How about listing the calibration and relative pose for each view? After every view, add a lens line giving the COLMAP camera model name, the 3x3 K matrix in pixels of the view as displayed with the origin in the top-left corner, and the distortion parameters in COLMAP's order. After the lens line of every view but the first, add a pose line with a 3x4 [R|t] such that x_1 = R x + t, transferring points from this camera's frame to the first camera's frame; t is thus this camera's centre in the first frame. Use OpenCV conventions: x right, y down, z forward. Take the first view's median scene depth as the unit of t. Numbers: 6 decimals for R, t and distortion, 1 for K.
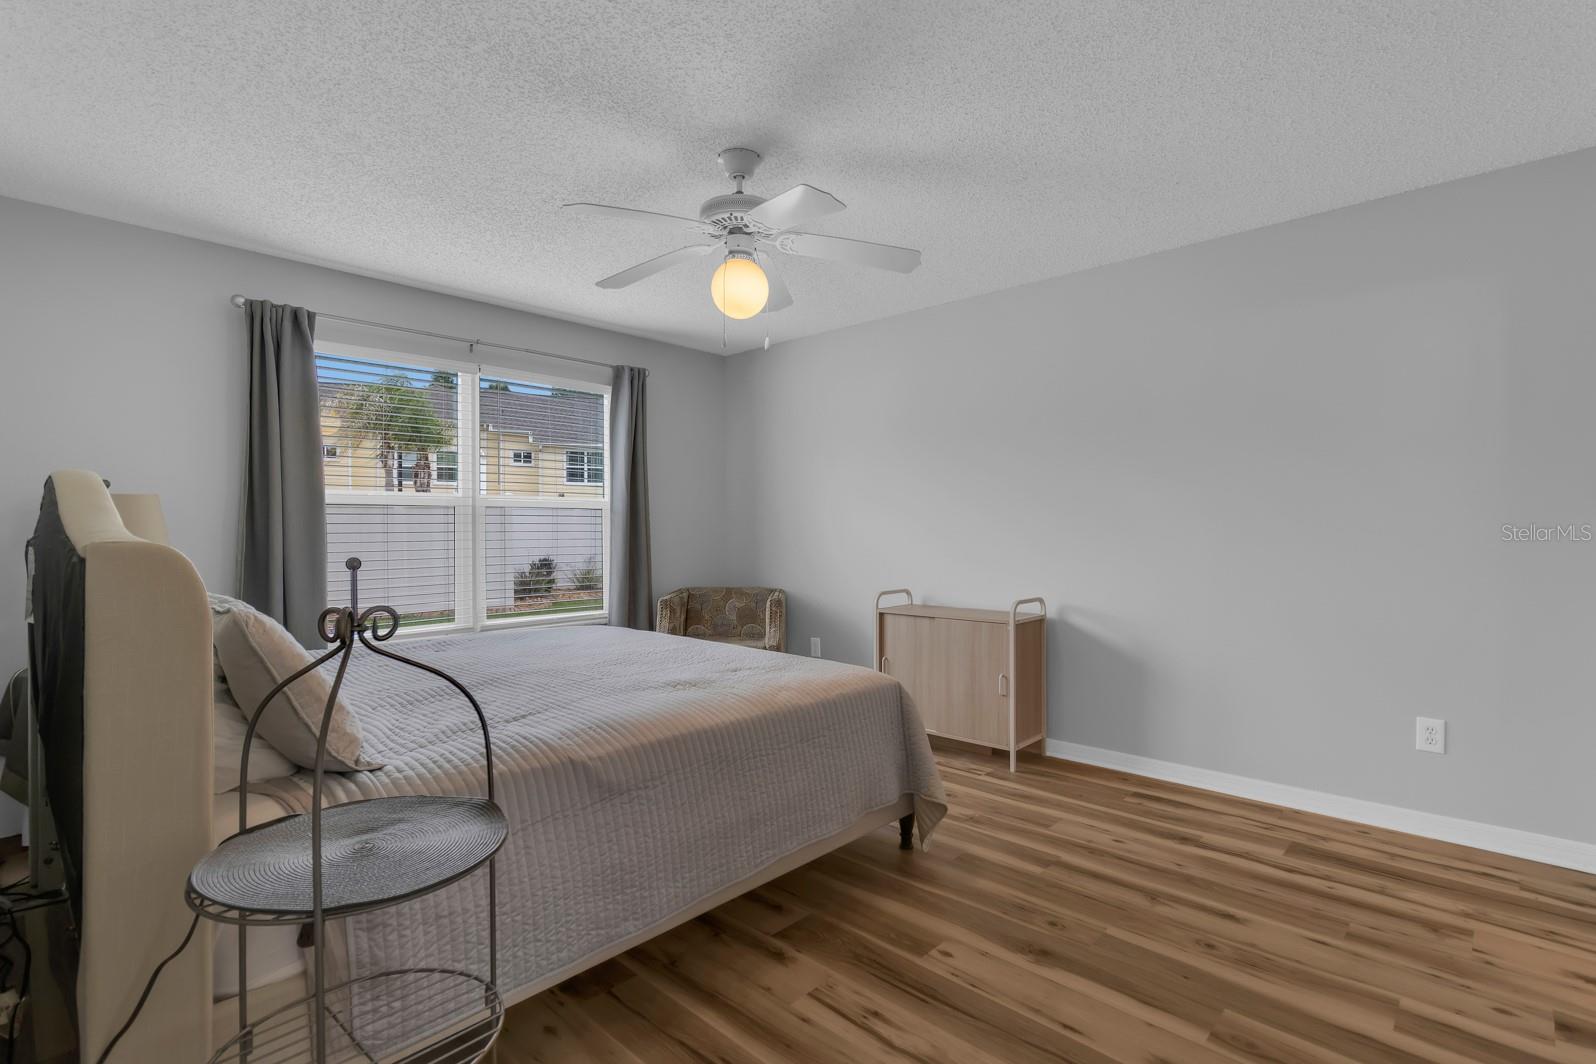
lens RADIAL K [[745.8, 0, 797.7], [0, 745.8, 533.8], [0, 0, 1]] dist [-0.001977, -0.000220]
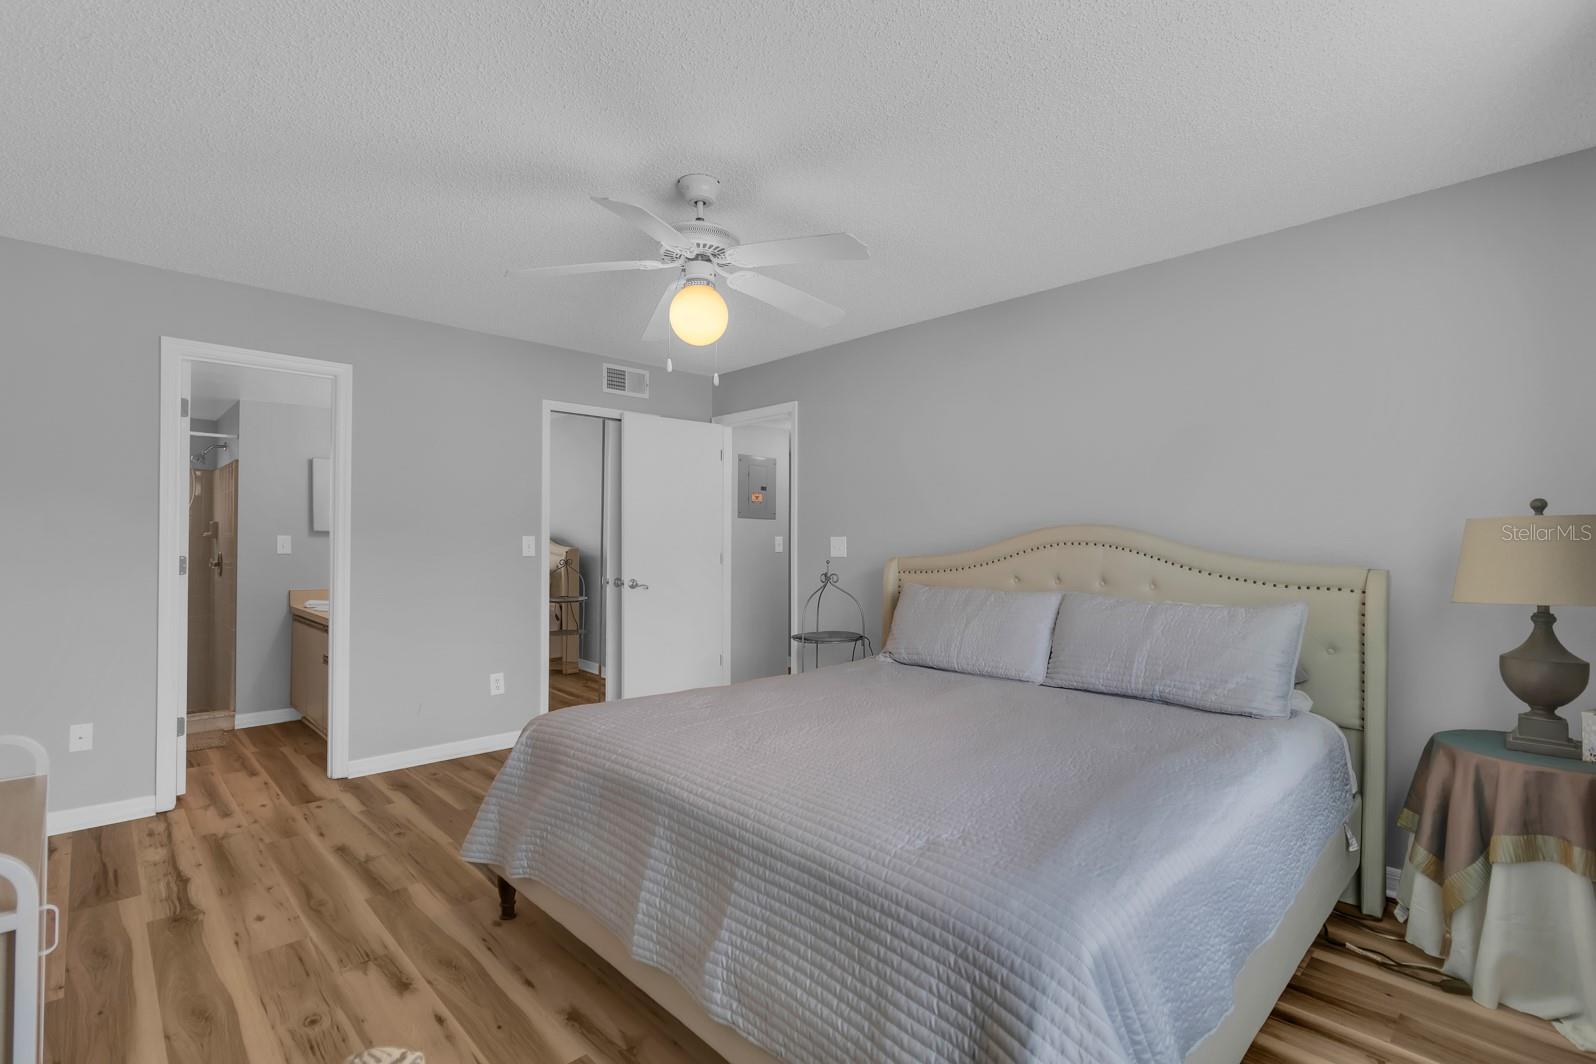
lens RADIAL K [[745.8, 0, 795.5], [0, 745.8, 540.7], [0, 0, 1]] dist [-0.001977, -0.000220]
pose [[-0.999125, 0.005723, 0.041435, -0.251604], [0.005689, 0.999983, -0.000952, -0.020163], [-0.041440, -0.000715, -0.999141, 2.063948]]
